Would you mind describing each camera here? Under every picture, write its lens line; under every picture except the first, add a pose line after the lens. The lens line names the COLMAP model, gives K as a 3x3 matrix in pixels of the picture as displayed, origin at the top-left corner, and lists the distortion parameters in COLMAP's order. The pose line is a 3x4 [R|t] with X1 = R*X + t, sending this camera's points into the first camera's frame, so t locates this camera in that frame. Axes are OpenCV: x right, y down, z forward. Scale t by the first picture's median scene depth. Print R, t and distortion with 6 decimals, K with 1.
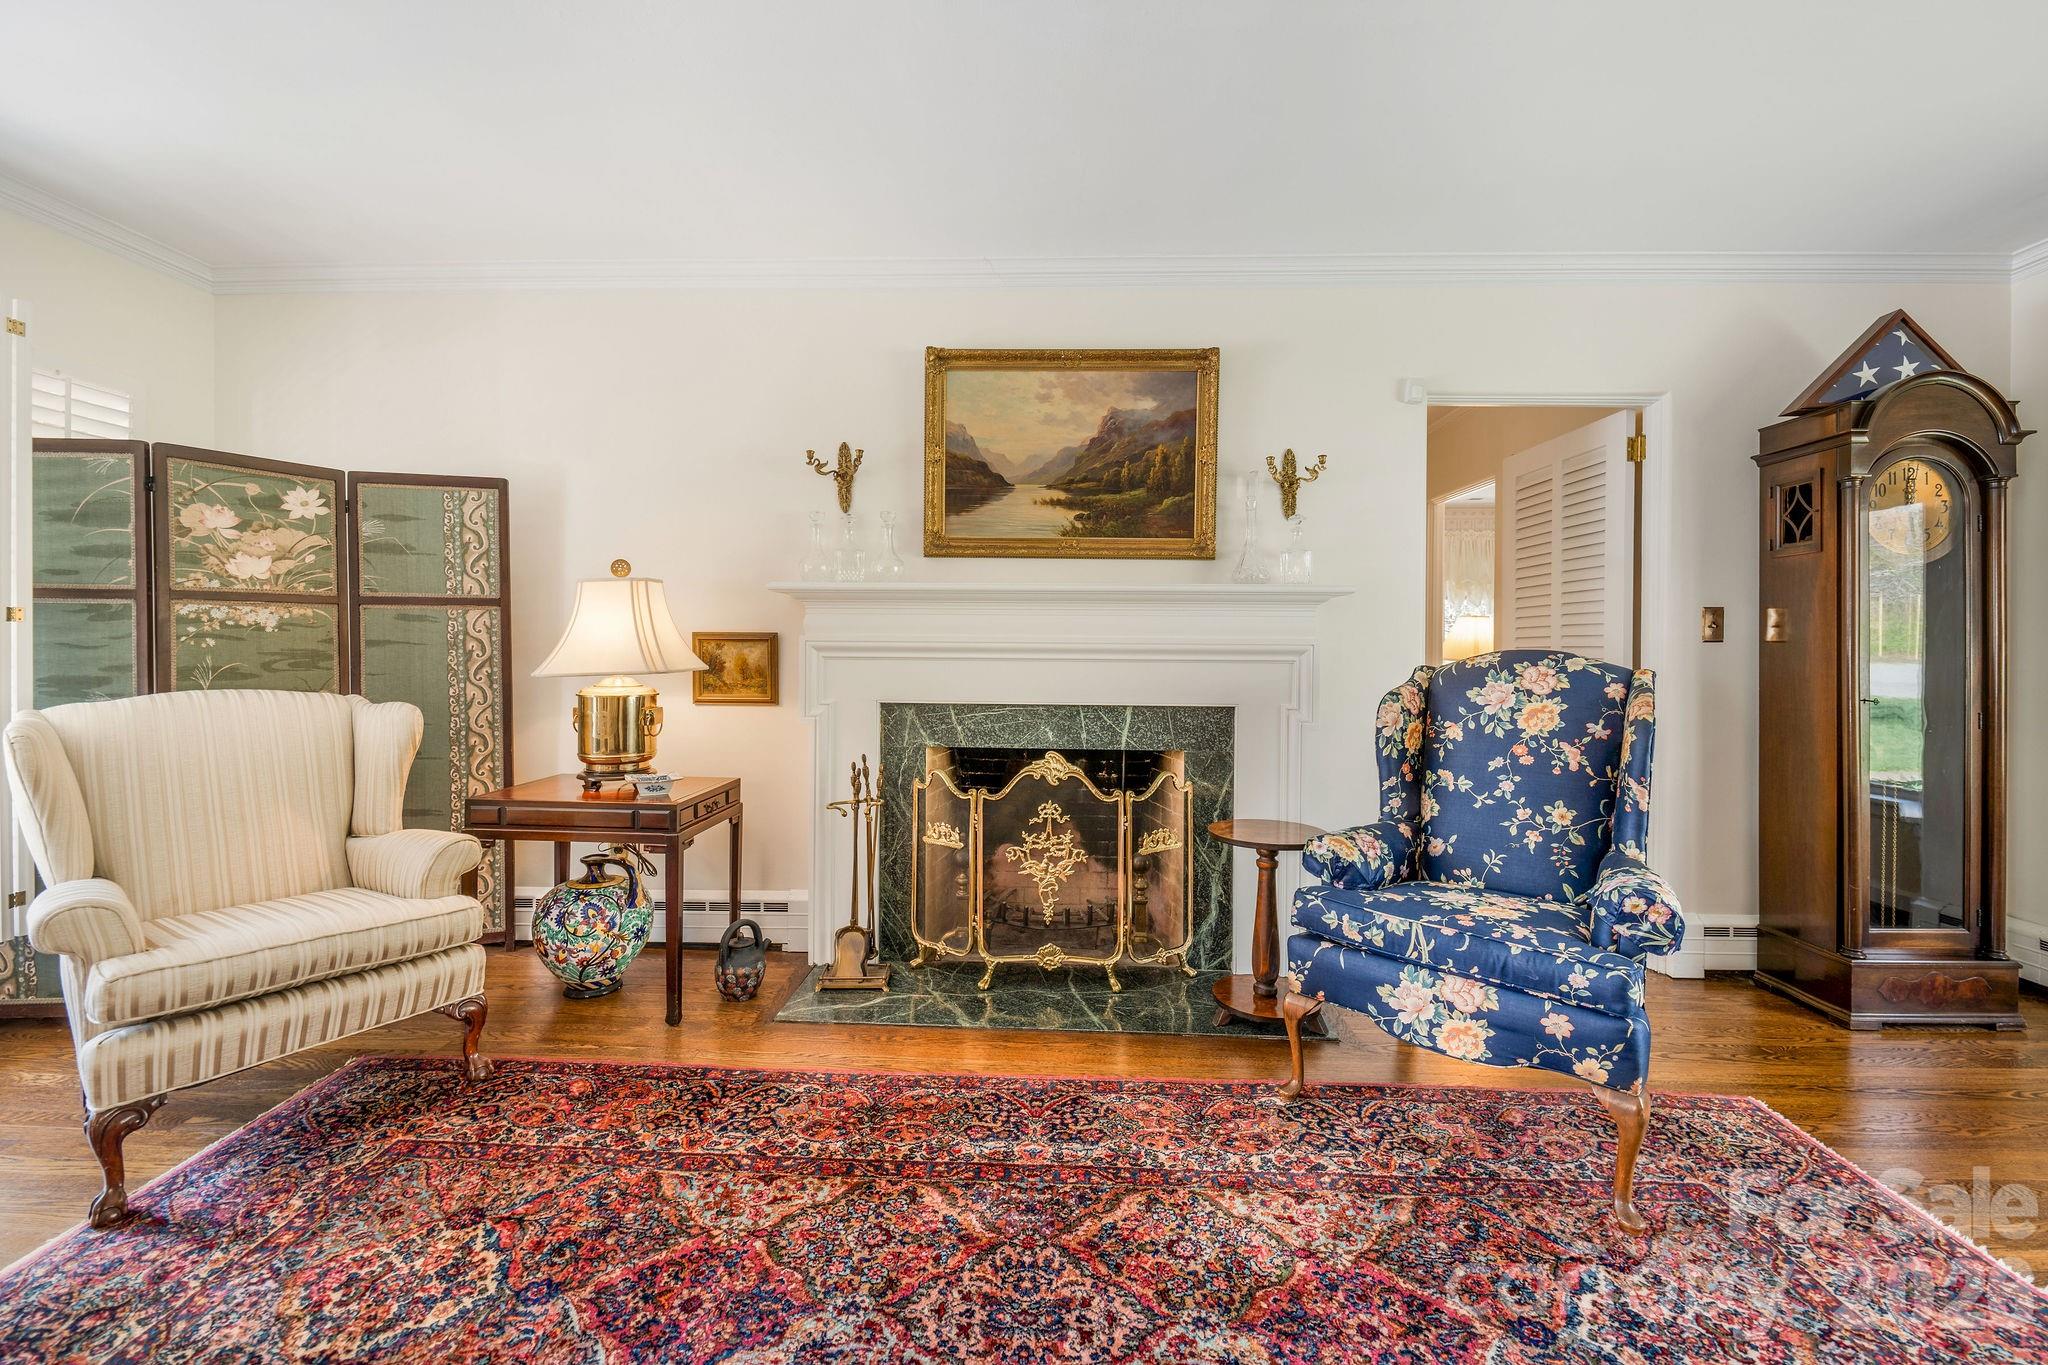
lens RADIAL K [[847.5, 0, 1050.8], [0, 847.5, 655.9], [0, 0, 1]] dist [0.007033, -0.005027]
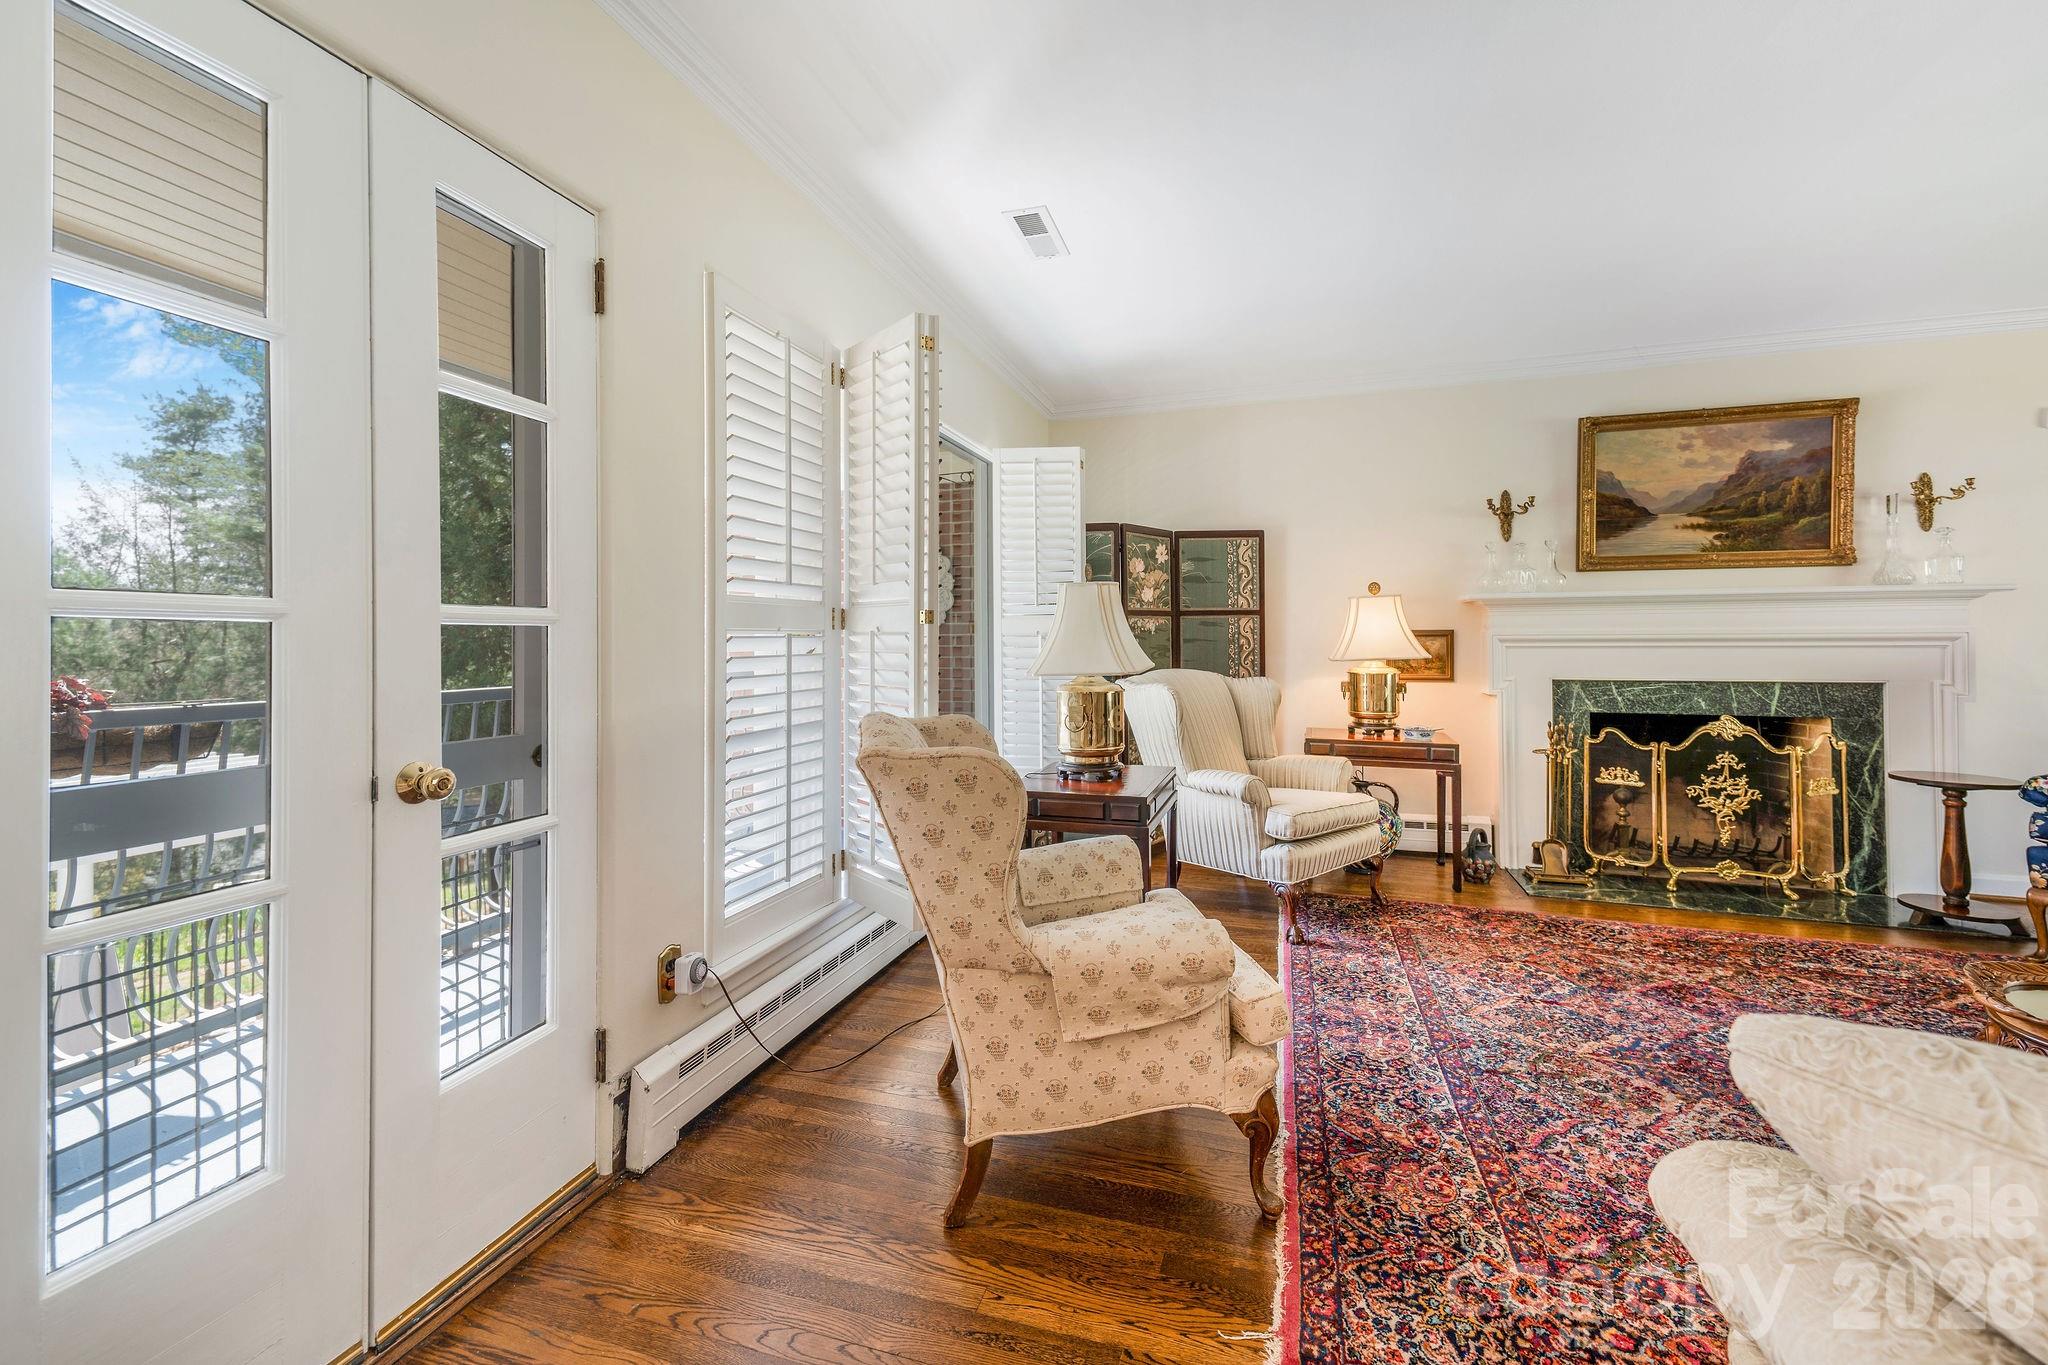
lens RADIAL K [[847.5, 0, 1012.6], [0, 847.5, 637.2], [0, 0, 1]] dist [0.007033, -0.005027]
pose [[0.955156, -0.013236, -0.295808, -0.676735], [0.008186, 0.999799, -0.018304, 0.005198], [0.295991, 0.015062, 0.955072, -0.610233]]
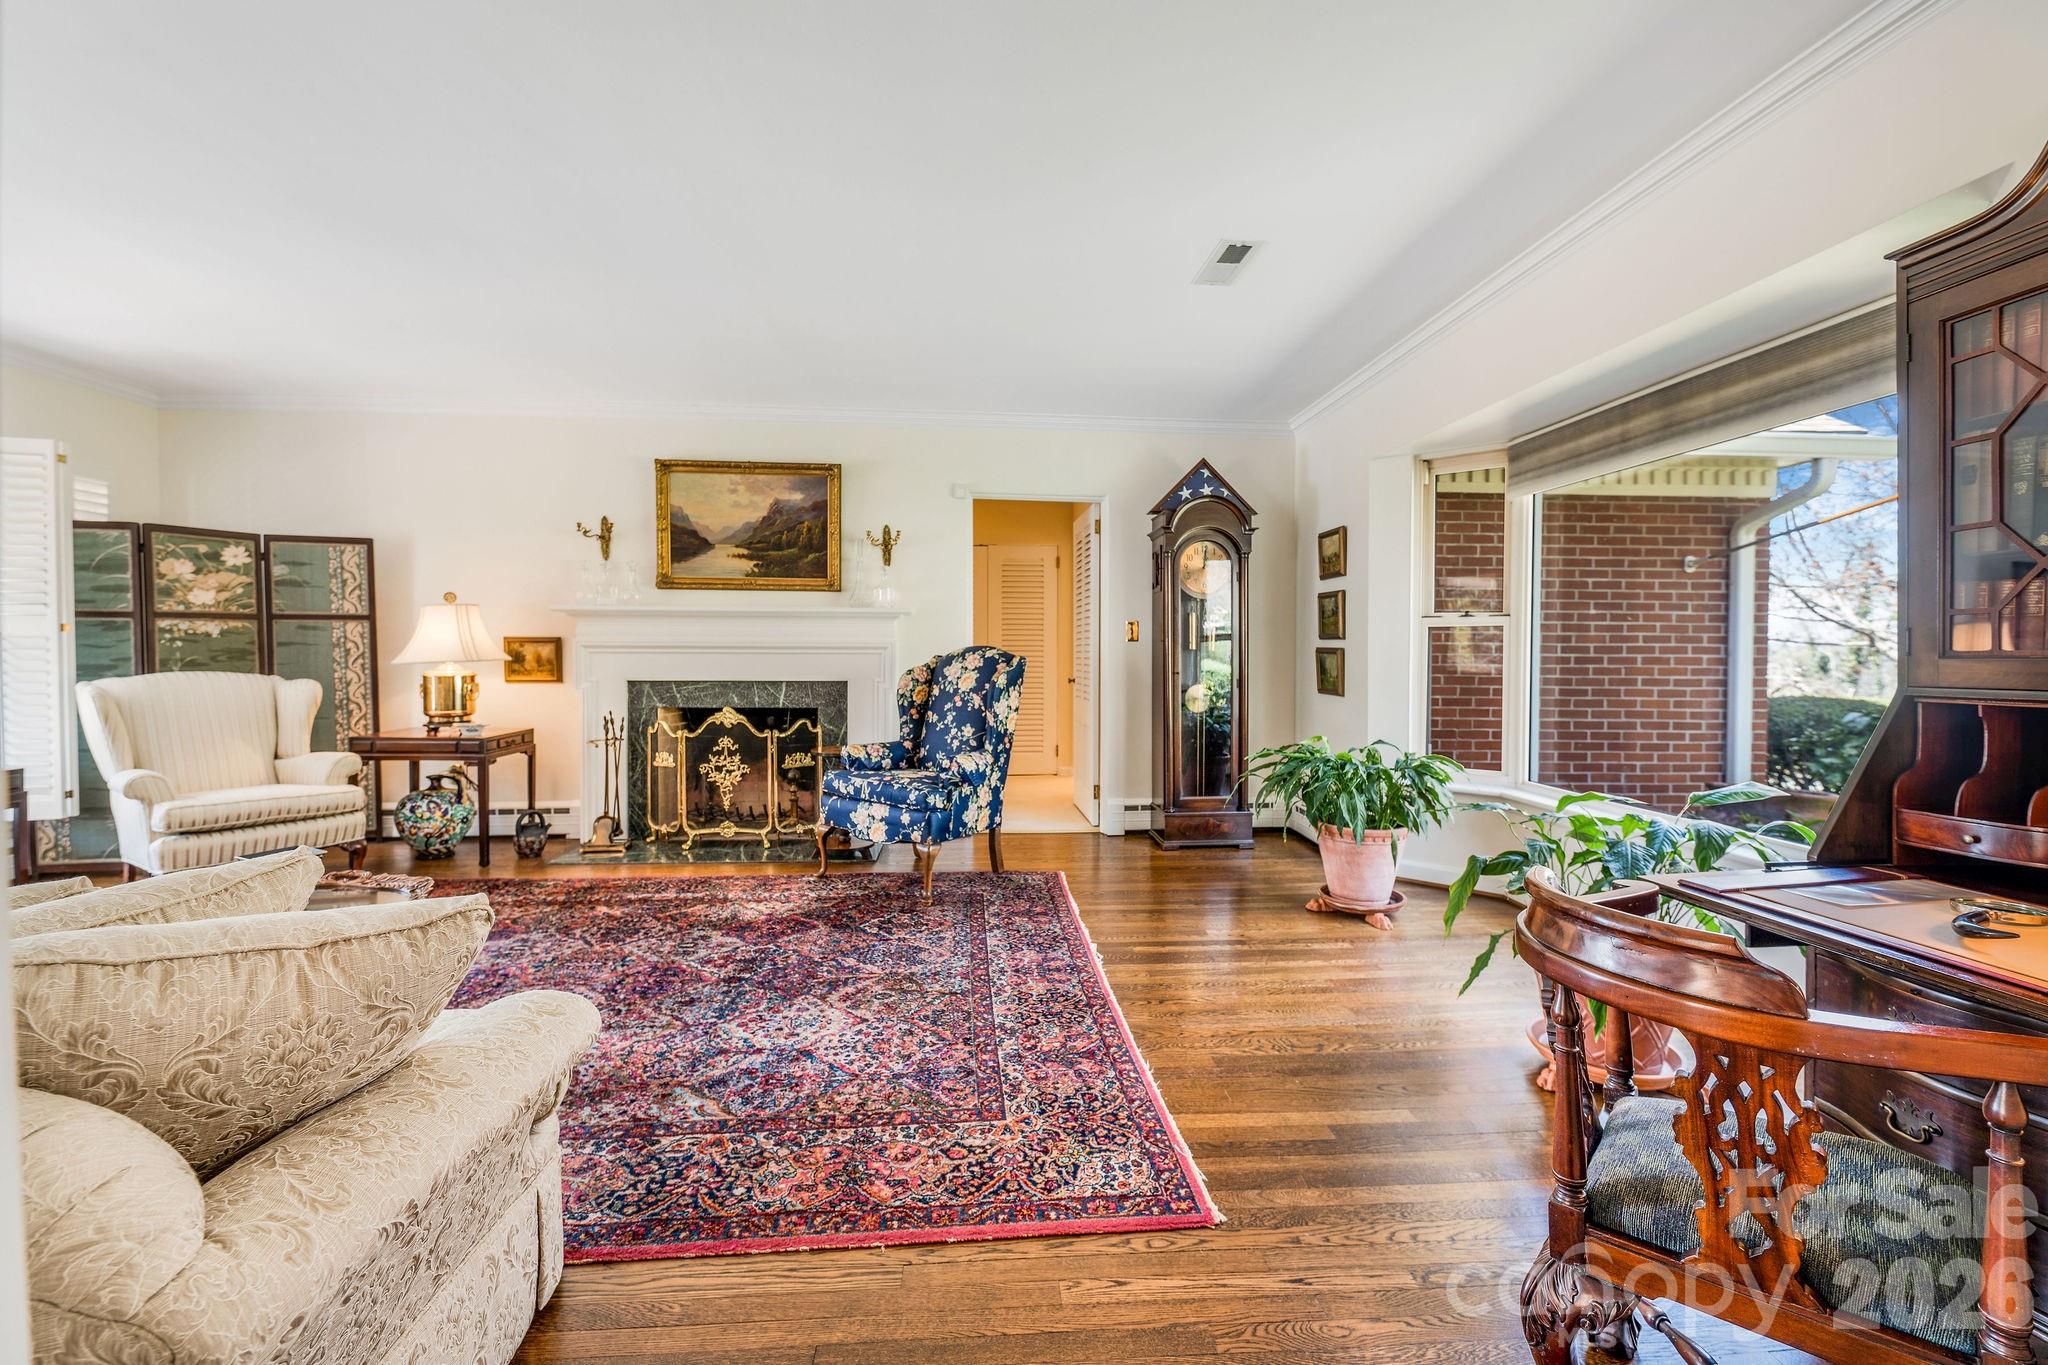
lens RADIAL K [[847.5, 0, 1054.1], [0, 847.5, 668.3], [0, 0, 1]] dist [0.007033, -0.005027]
pose [[0.993900, -0.005812, 0.110135, 0.462383], [0.004377, 0.999902, 0.013266, 0.015737], [-0.110201, -0.012703, 0.993828, -0.744090]]
